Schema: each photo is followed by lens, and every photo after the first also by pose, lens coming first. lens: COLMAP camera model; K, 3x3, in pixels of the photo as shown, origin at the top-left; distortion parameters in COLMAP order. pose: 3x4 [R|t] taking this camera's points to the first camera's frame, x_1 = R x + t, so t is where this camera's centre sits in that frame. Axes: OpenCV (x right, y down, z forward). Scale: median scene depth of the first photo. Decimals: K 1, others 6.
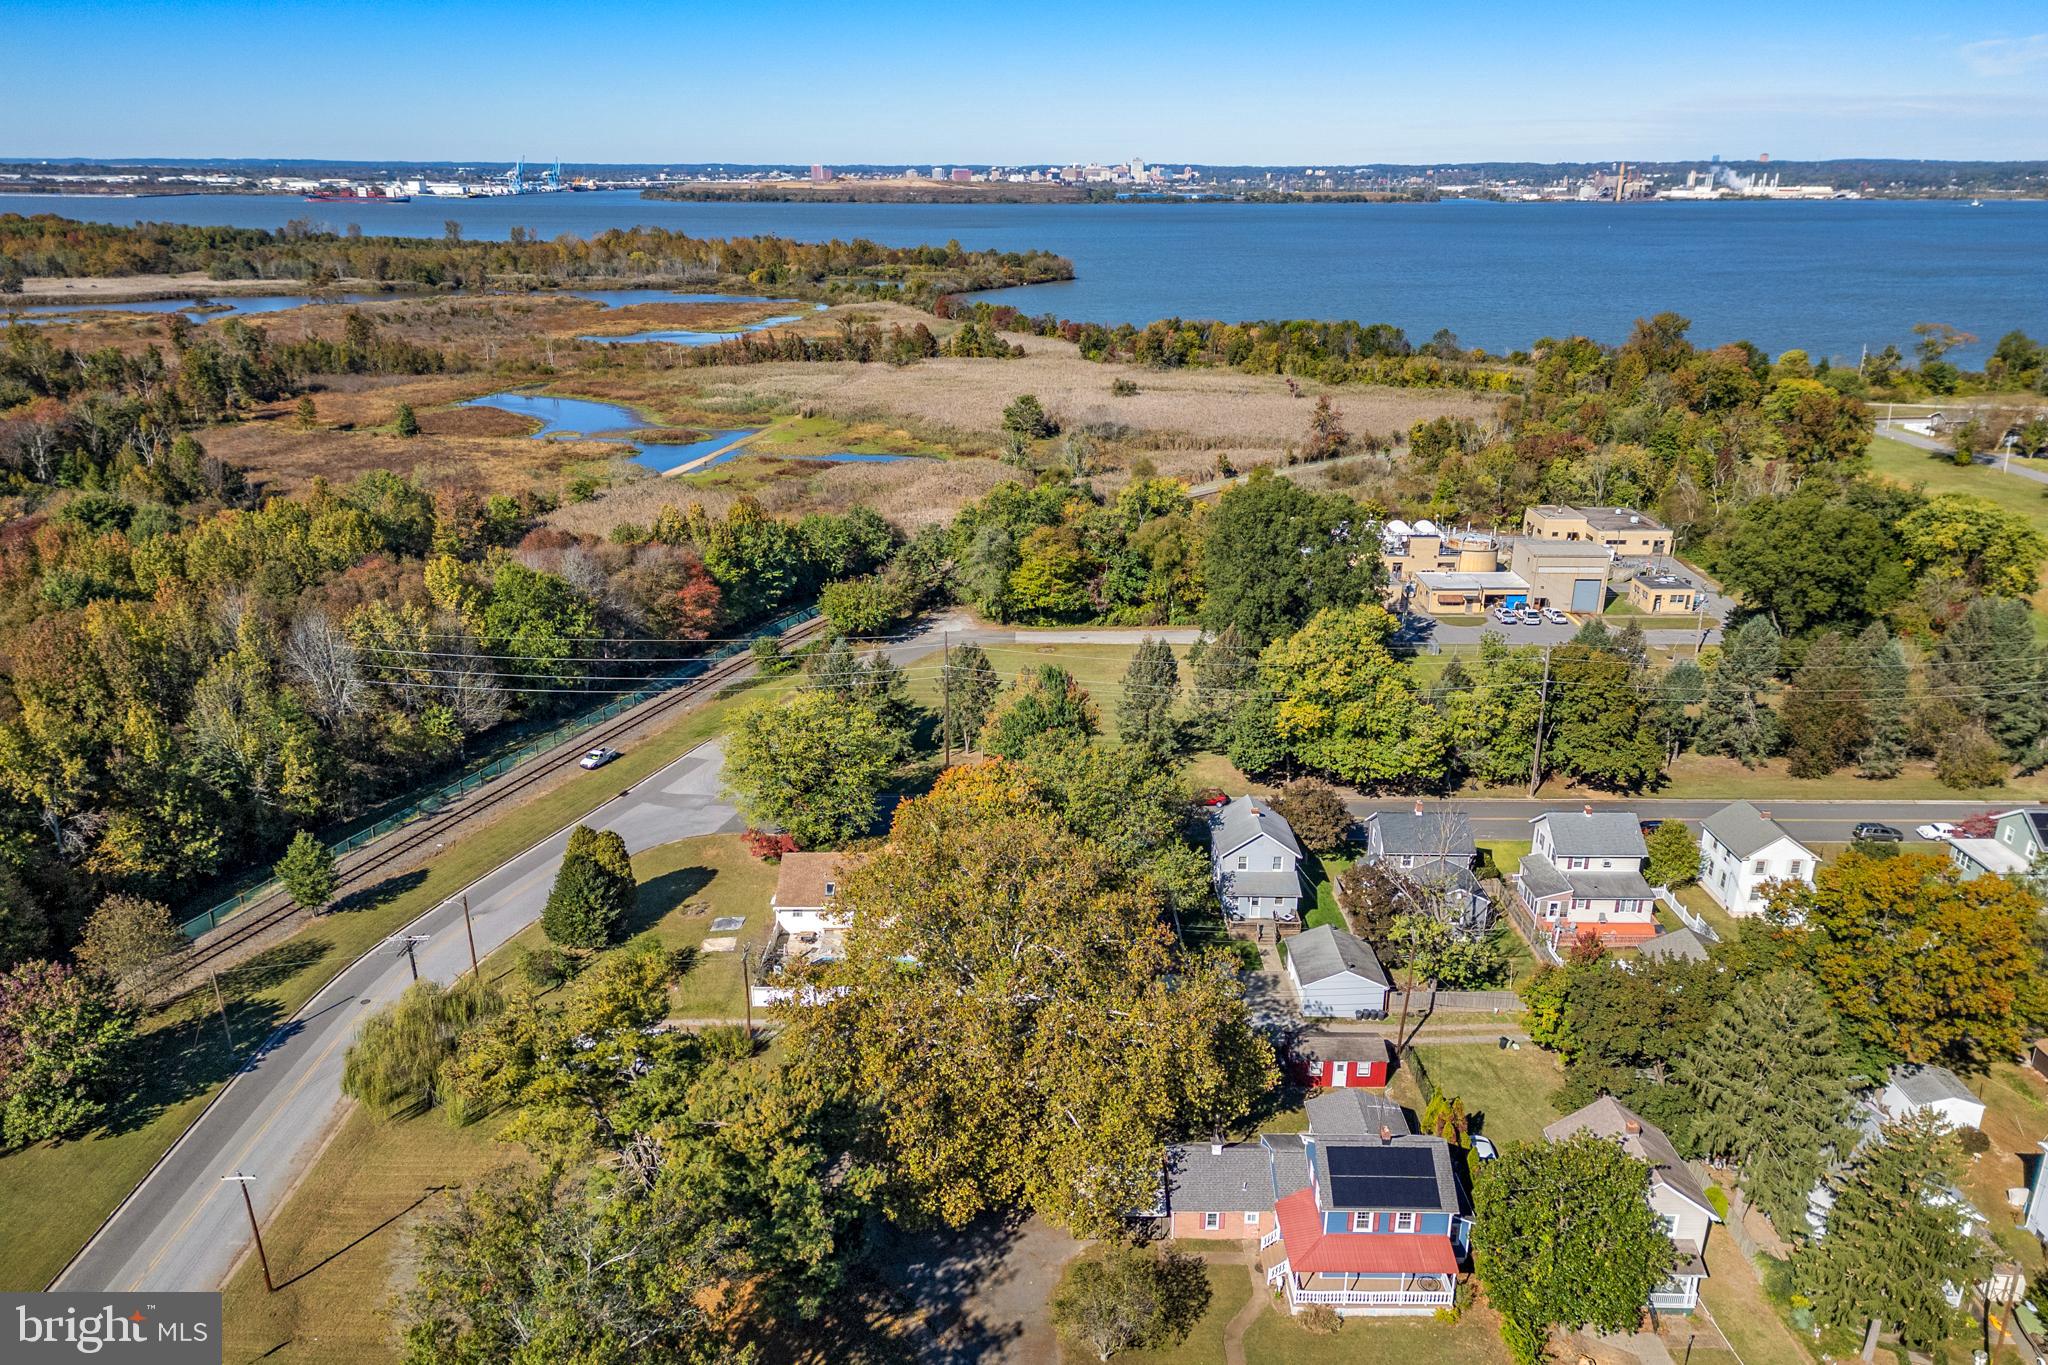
lens RADIAL K [[1439.4, 0, 1016.2], [0, 1439.4, 701.9], [0, 0, 1]] dist [0.086641, -0.072699]
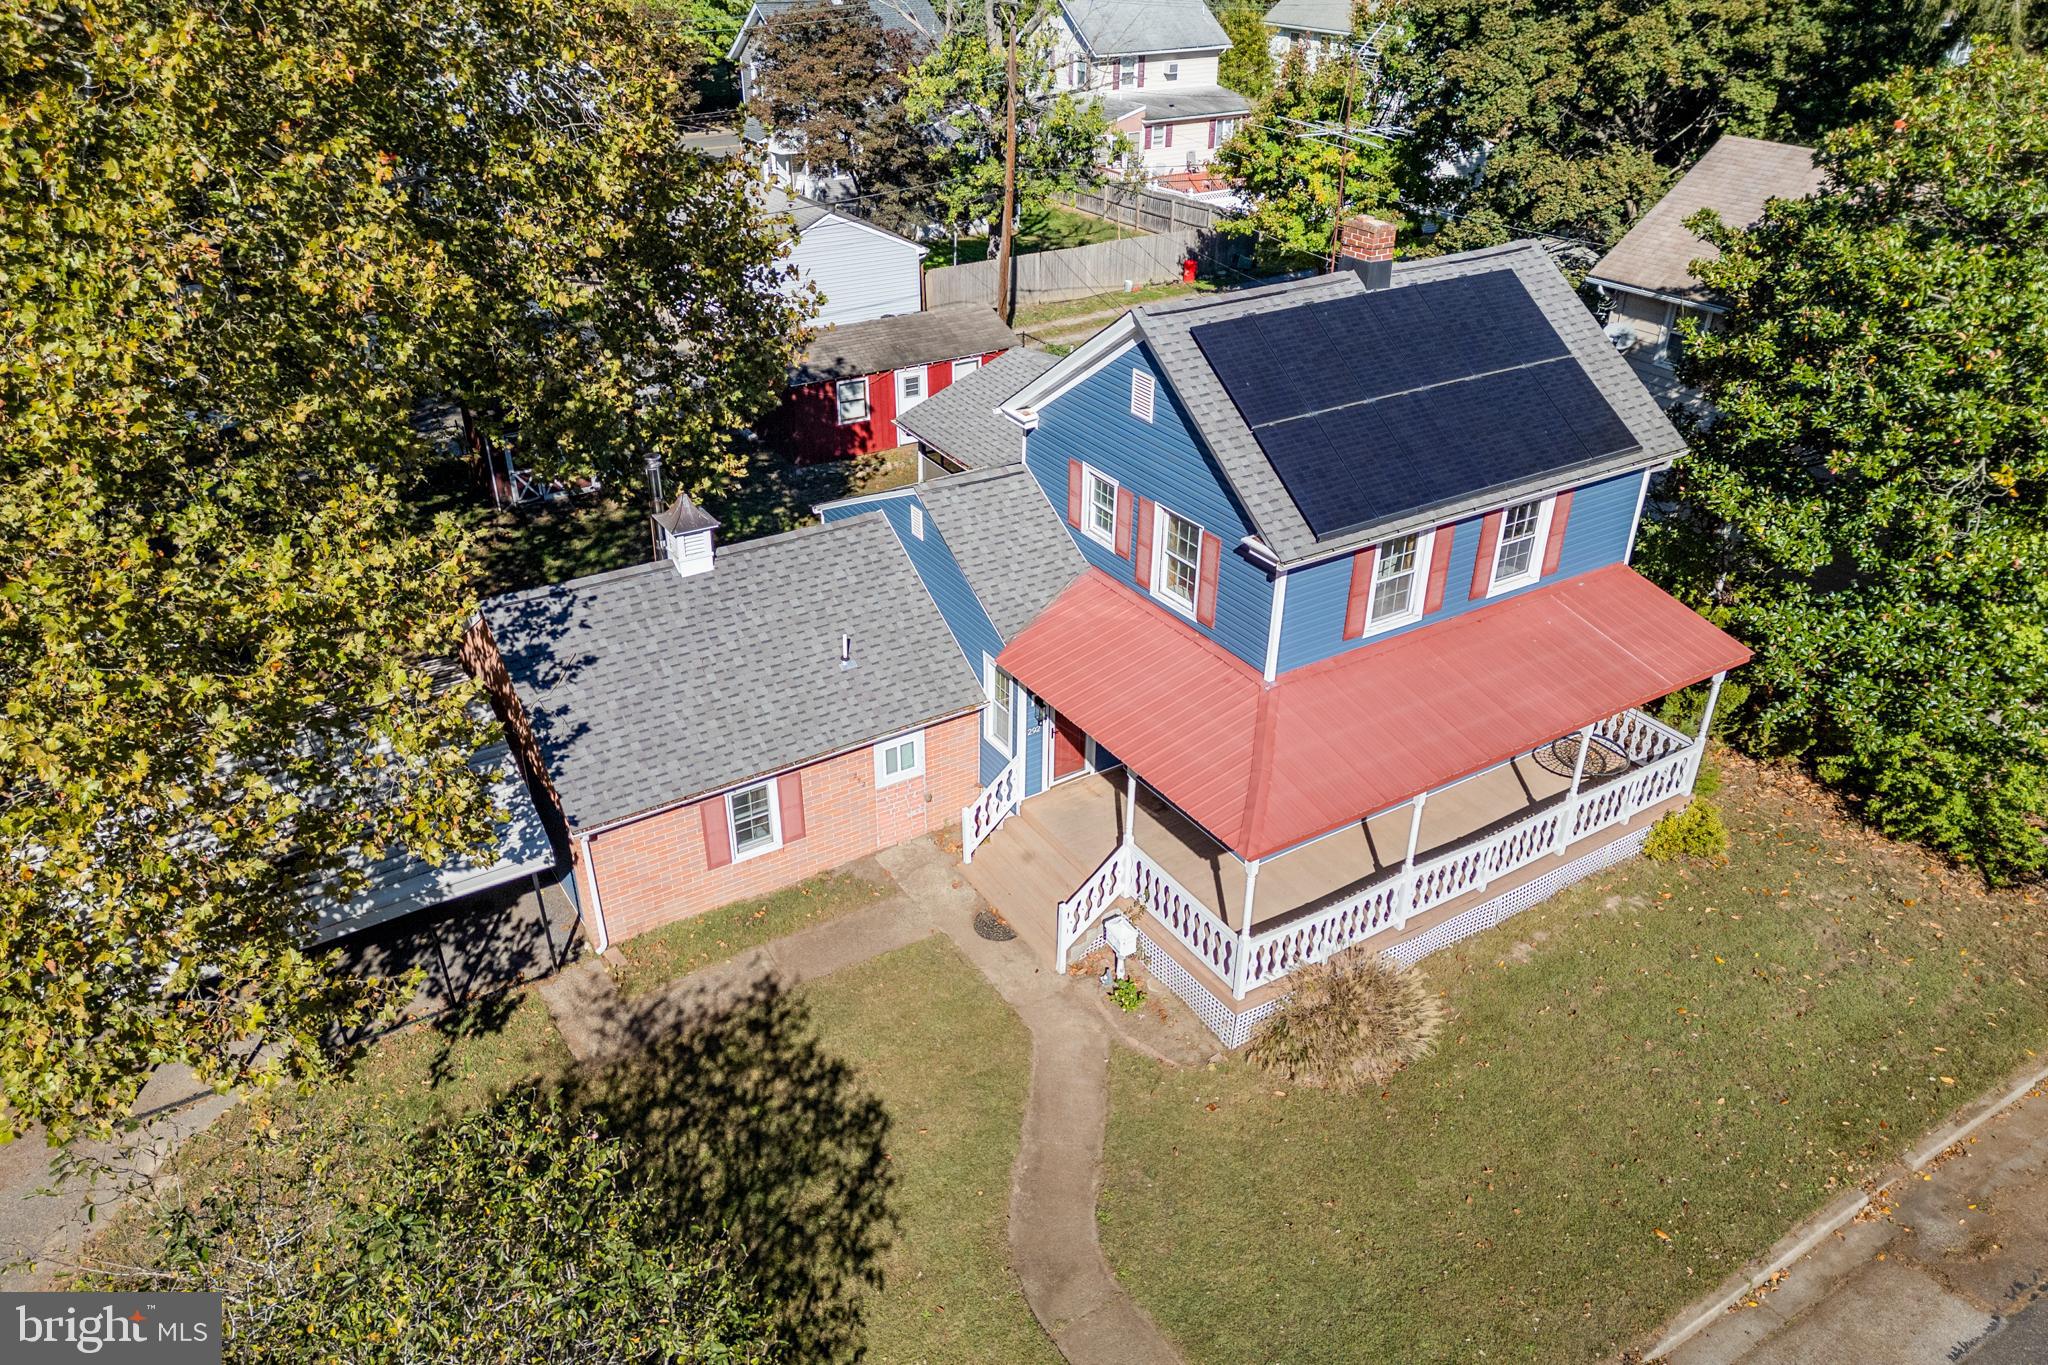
lens RADIAL K [[1439.4, 0, 1018.3], [0, 1439.4, 685.3], [0, 0, 1]] dist [0.086641, -0.072699]
pose [[0.847167, -0.262128, 0.462165, 0.056423], [0.179812, 0.959950, 0.214856, 0.243213], [-0.499975, -0.098916, 0.860372, 0.647440]]
